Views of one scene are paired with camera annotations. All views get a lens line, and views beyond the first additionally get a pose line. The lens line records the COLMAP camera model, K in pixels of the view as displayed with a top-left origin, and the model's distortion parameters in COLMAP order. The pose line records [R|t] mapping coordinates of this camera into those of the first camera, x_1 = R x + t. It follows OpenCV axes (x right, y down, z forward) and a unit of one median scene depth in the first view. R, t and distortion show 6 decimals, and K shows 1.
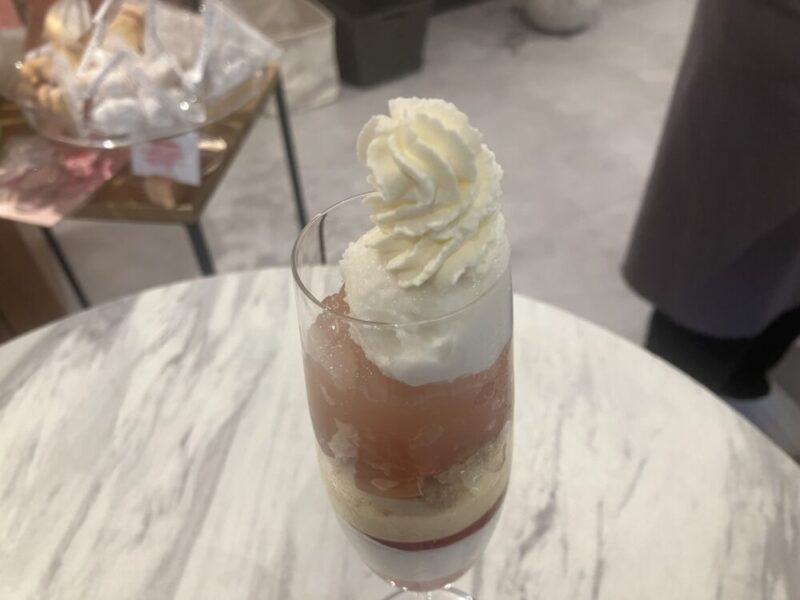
lens RADIAL K [[685.7, 0, 402.8], [0, 685.7, 301.6], [0, 0, 1]] dist [-0.018651, 0.003009]
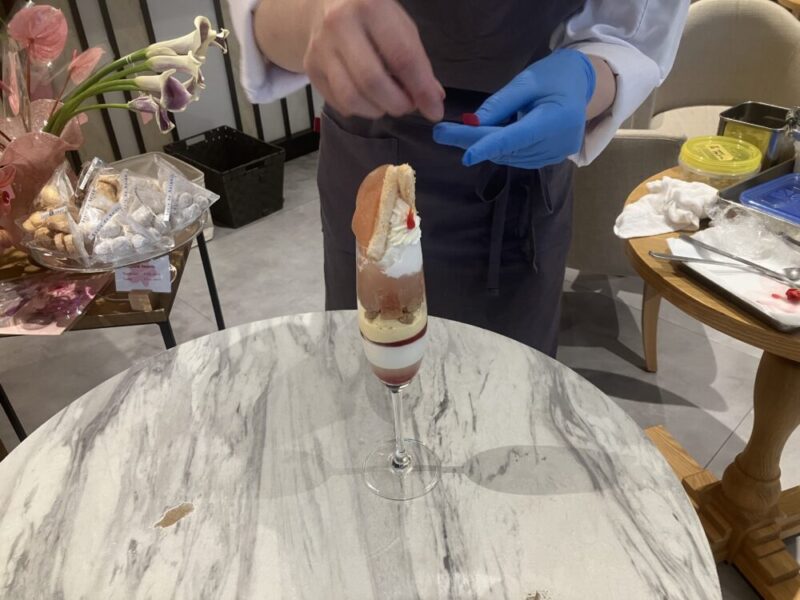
lens RADIAL K [[665.3, 0, 400.0], [0, 665.3, 300.0], [0, 0, 1]] dist [0.016192, -0.007266]
pose [[0.969102, -0.128560, 0.210509, -0.220645], [0.165010, 0.972242, -0.165881, 0.256985], [-0.183340, 0.195492, 0.963415, -0.693803]]
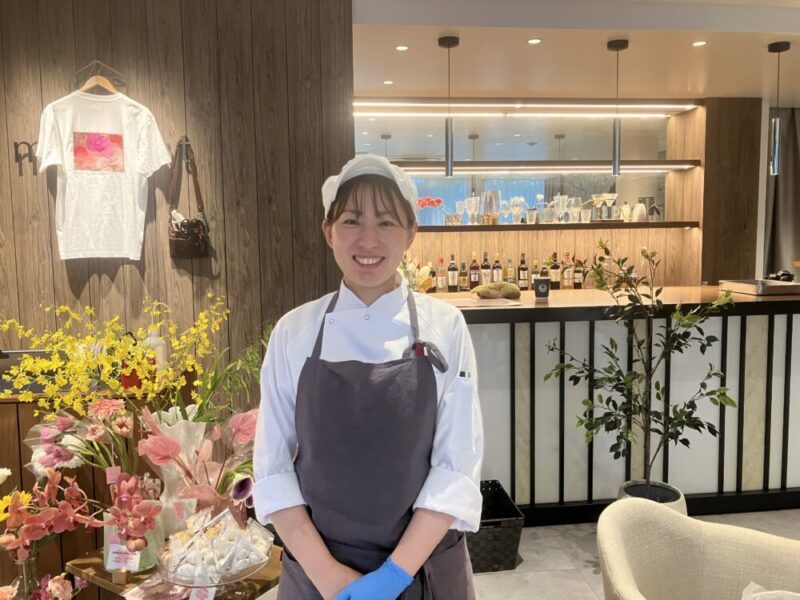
lens RADIAL K [[659.6, 0, 396.1], [0, 659.6, 290.2], [0, 0, 1]] dist [0.013428, 0.009611]
pose [[0.906473, 0.078476, -0.414907, 1.672672], [-0.314685, 0.780732, -0.539843, -0.049340], [0.281566, 0.619918, 0.732408, -1.590360]]
